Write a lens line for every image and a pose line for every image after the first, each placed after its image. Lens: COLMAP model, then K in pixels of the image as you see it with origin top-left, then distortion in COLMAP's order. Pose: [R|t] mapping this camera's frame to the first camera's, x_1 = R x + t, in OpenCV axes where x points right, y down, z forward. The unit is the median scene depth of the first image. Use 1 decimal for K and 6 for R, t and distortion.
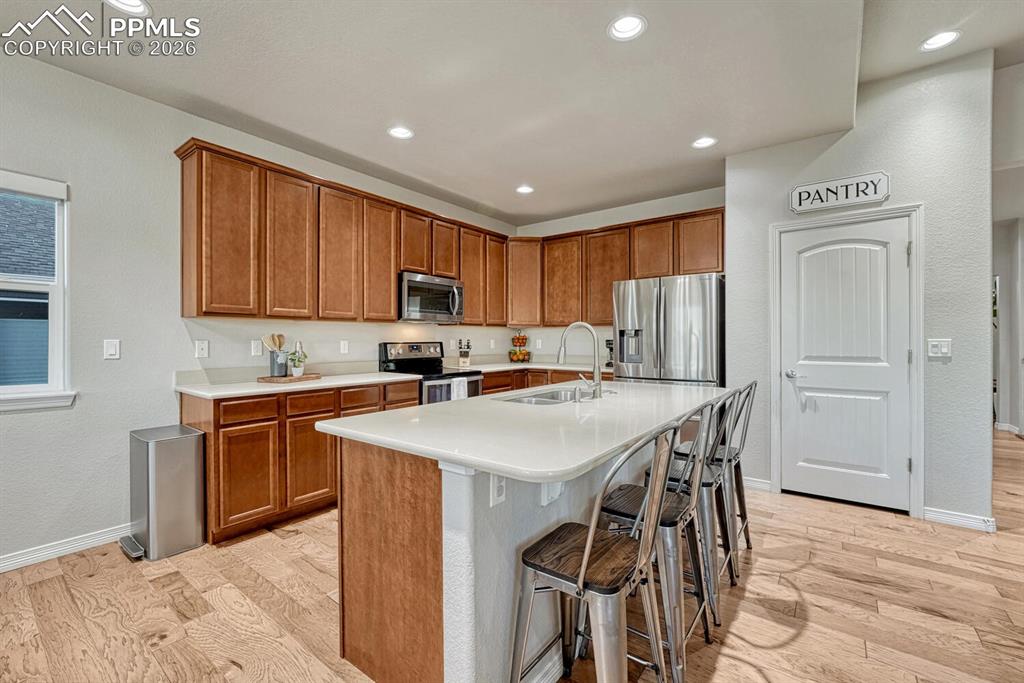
lens RADIAL K [[420.4, 0, 519.3], [0, 420.4, 339.0], [0, 0, 1]] dist [-0.016023, 0.003735]
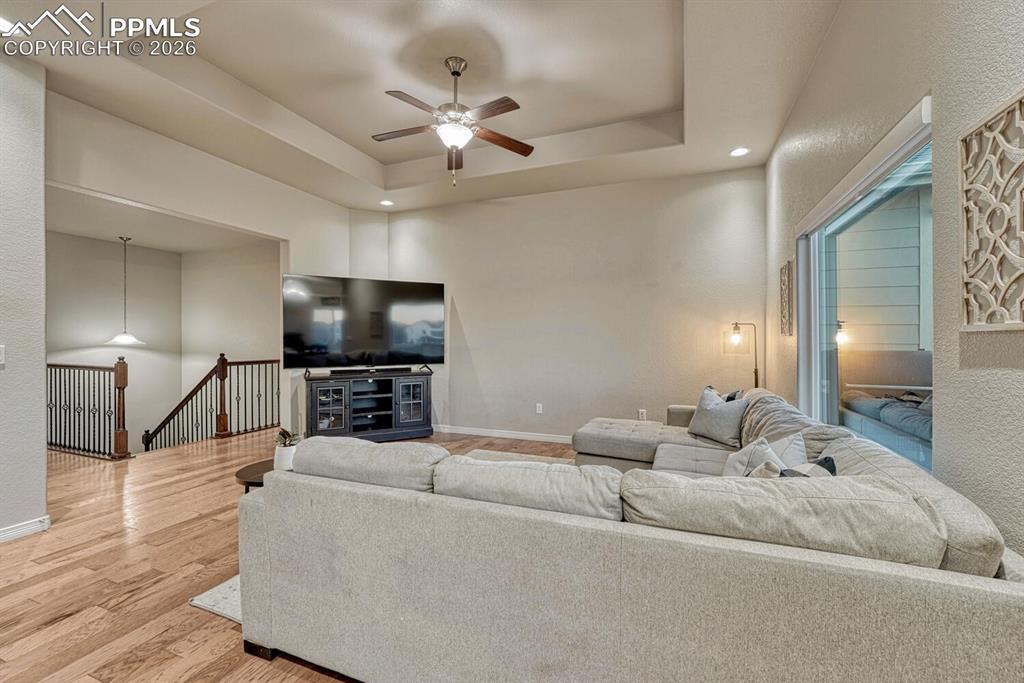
lens RADIAL K [[420.4, 0, 513.3], [0, 420.4, 336.0], [0, 0, 1]] dist [-0.016023, 0.003735]
pose [[-0.261537, 0.007884, 0.965161, -0.168534], [0.001139, 0.999968, -0.007860, -0.011428], [-0.965193, -0.000956, -0.261537, 0.125008]]
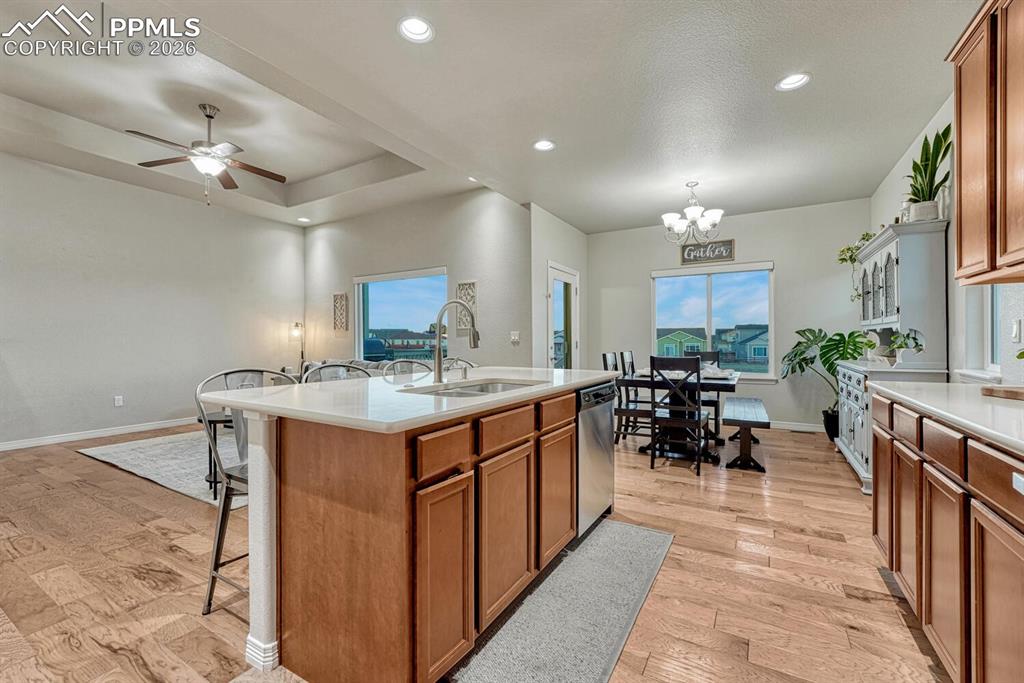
lens RADIAL K [[427.1, 0, 509.8], [0, 427.1, 340.8], [0, 0, 1]] dist [-0.008807, -0.000373]
pose [[-0.993841, 0.002154, -0.110795, 0.099166], [0.002278, 0.999997, -0.000989, 0.036730], [0.110792, -0.001236, -0.993843, 1.466162]]
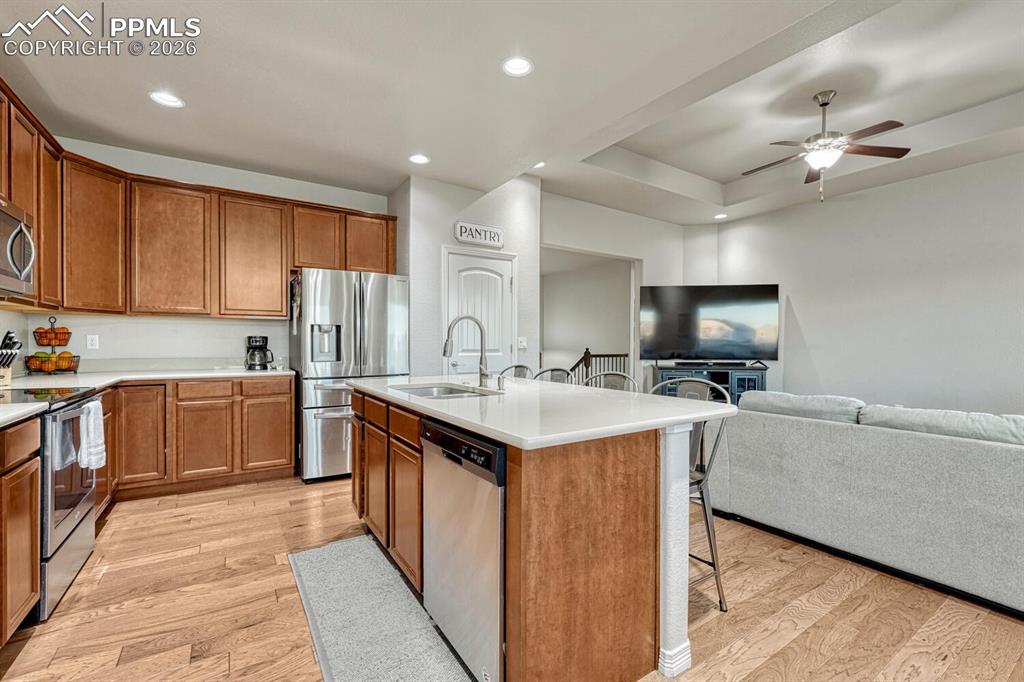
lens RADIAL K [[427.1, 0, 518.6], [0, 427.1, 342.8], [0, 0, 1]] dist [-0.008807, -0.000373]
pose [[0.347914, 0.000816, 0.937526, -0.581700], [-0.004179, 0.999991, 0.000681, 0.019117], [-0.937517, -0.004154, 0.347914, 0.386169]]
